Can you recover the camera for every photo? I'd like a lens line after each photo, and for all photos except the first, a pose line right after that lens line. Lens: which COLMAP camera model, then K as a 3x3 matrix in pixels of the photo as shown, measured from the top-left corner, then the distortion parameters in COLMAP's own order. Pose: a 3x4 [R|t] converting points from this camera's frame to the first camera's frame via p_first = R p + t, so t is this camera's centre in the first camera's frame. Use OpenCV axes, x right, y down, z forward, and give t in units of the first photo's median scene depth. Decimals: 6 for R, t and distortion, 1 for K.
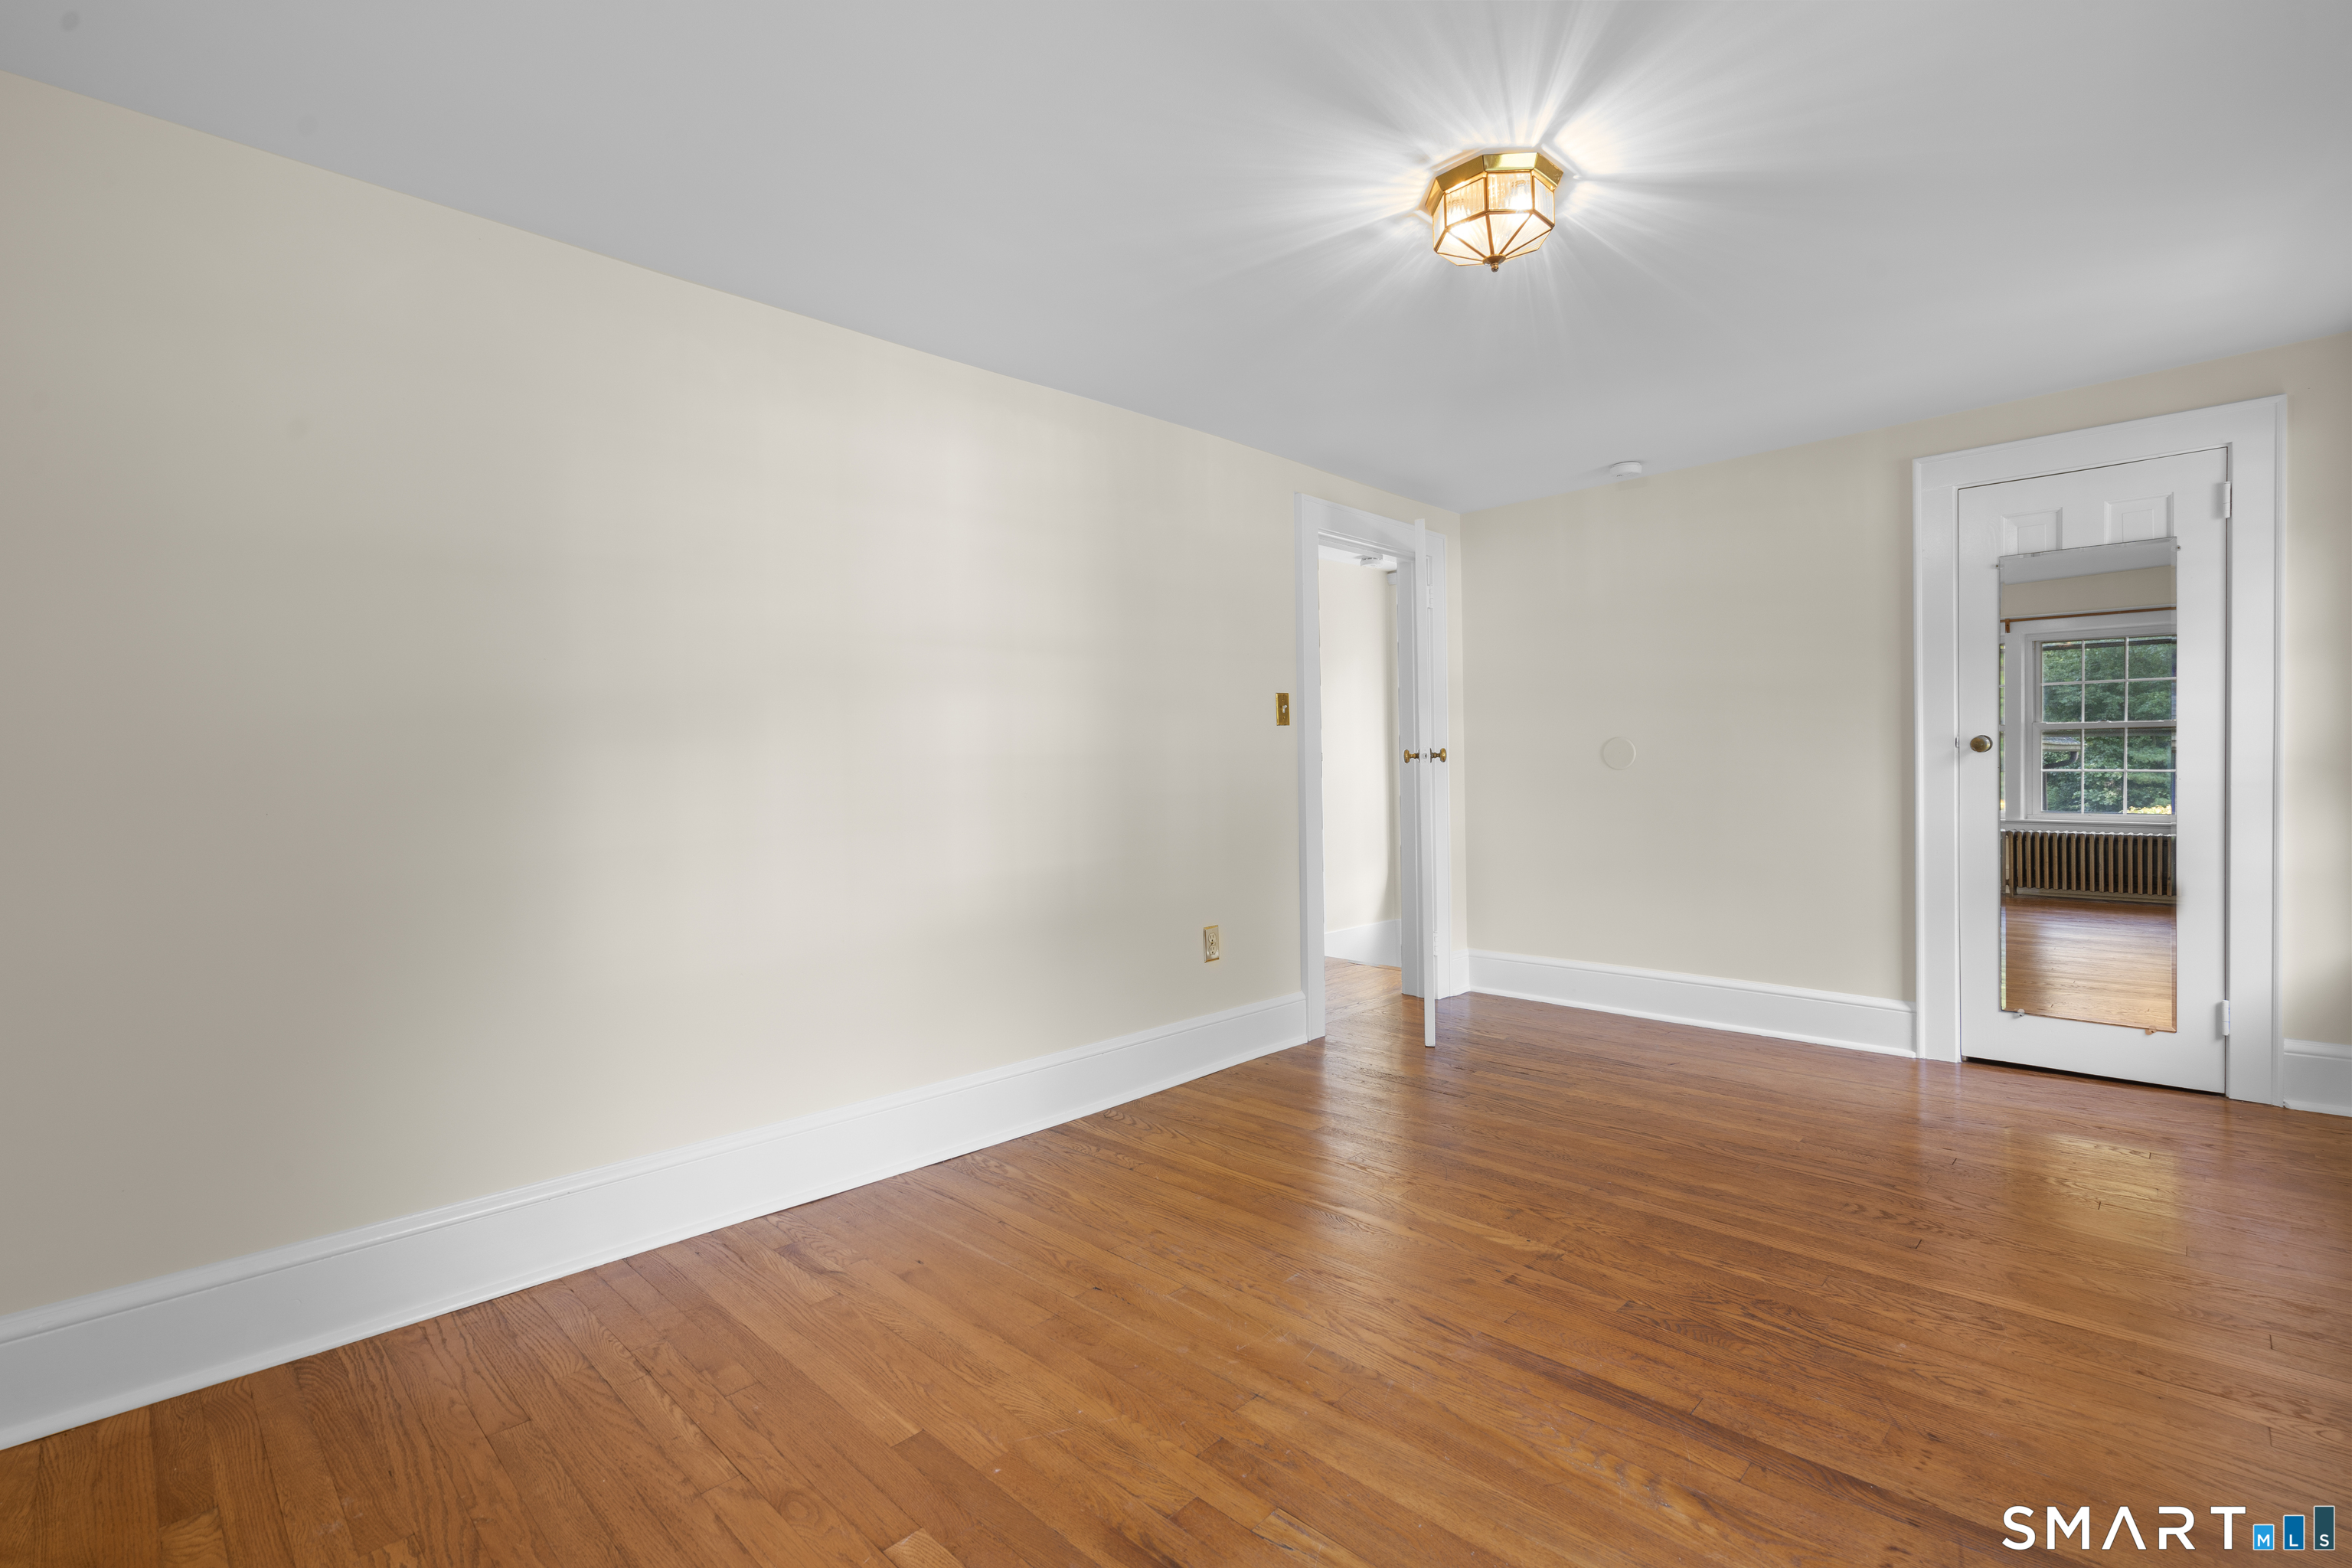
lens RADIAL K [[1071.7, 0, 1186.2], [0, 1071.7, 778.4], [0, 0, 1]] dist [-0.001382, 0.001575]
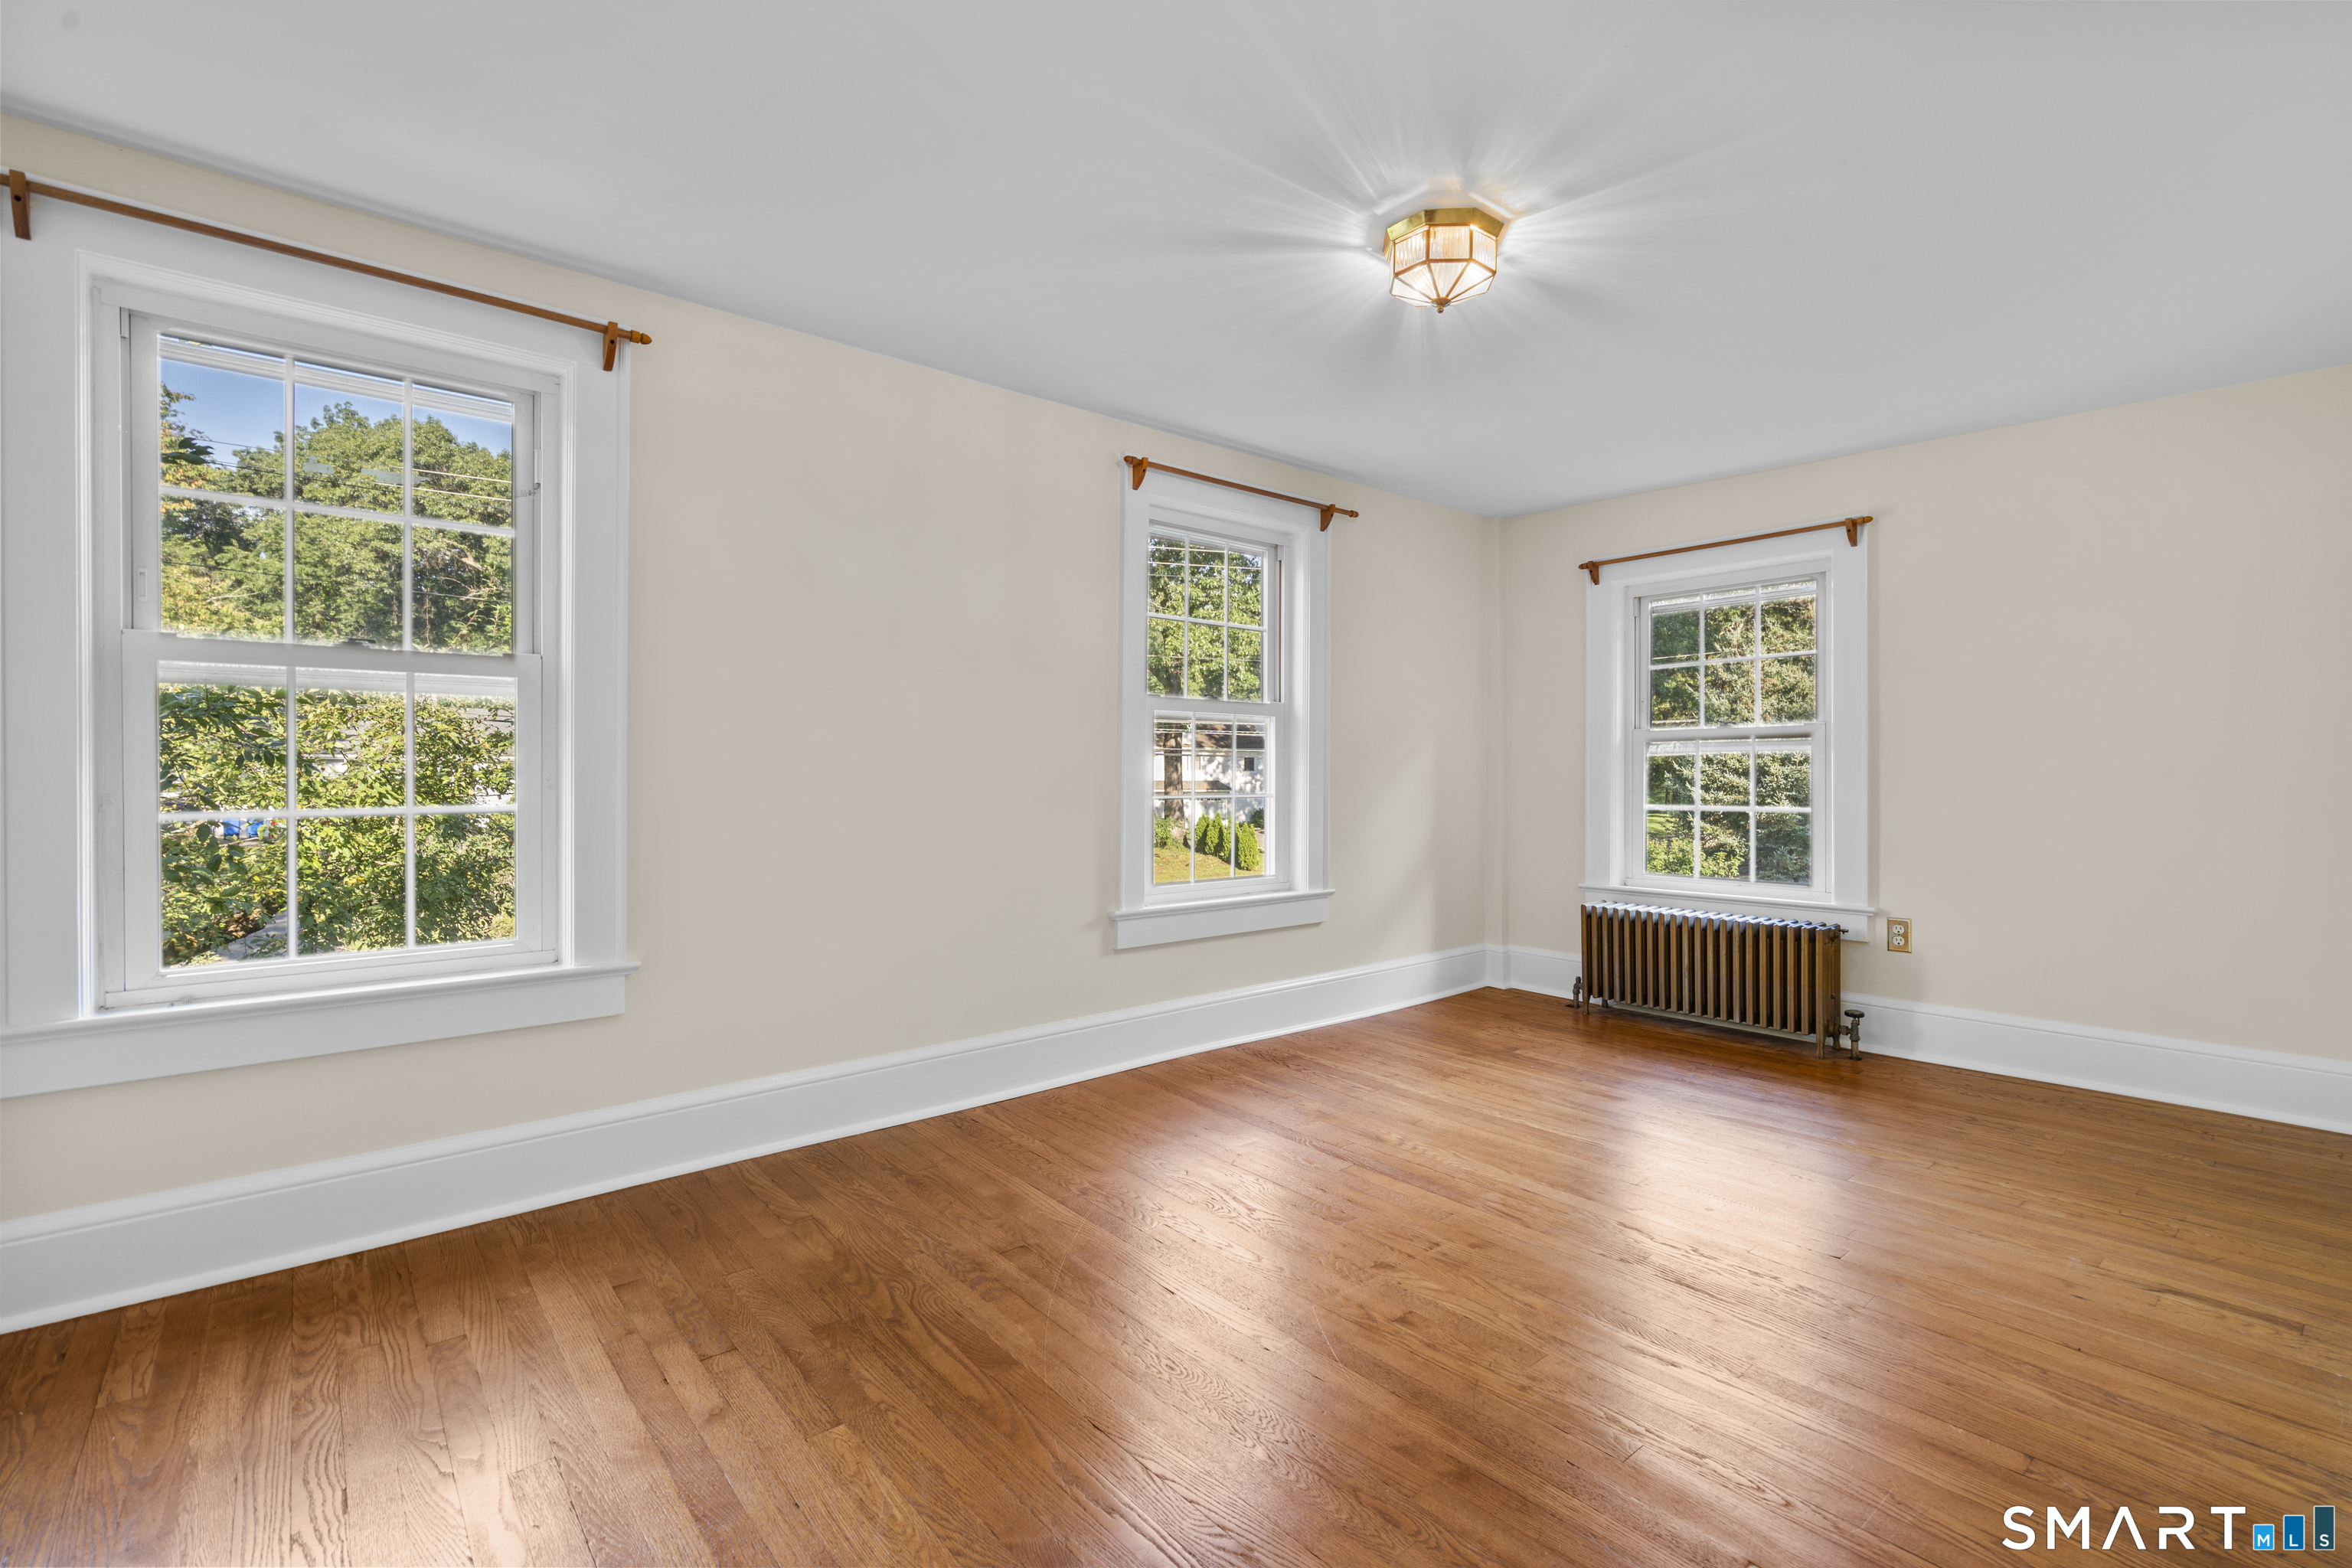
lens RADIAL K [[1071.7, 0, 1186.2], [0, 1071.7, 778.4], [0, 0, 1]] dist [-0.001382, 0.001575]
pose [[-0.994813, 0.015129, 0.100586, 0.444608], [0.016894, 0.999718, 0.016715, -0.022729], [-0.100305, 0.018328, -0.994788, 2.127022]]
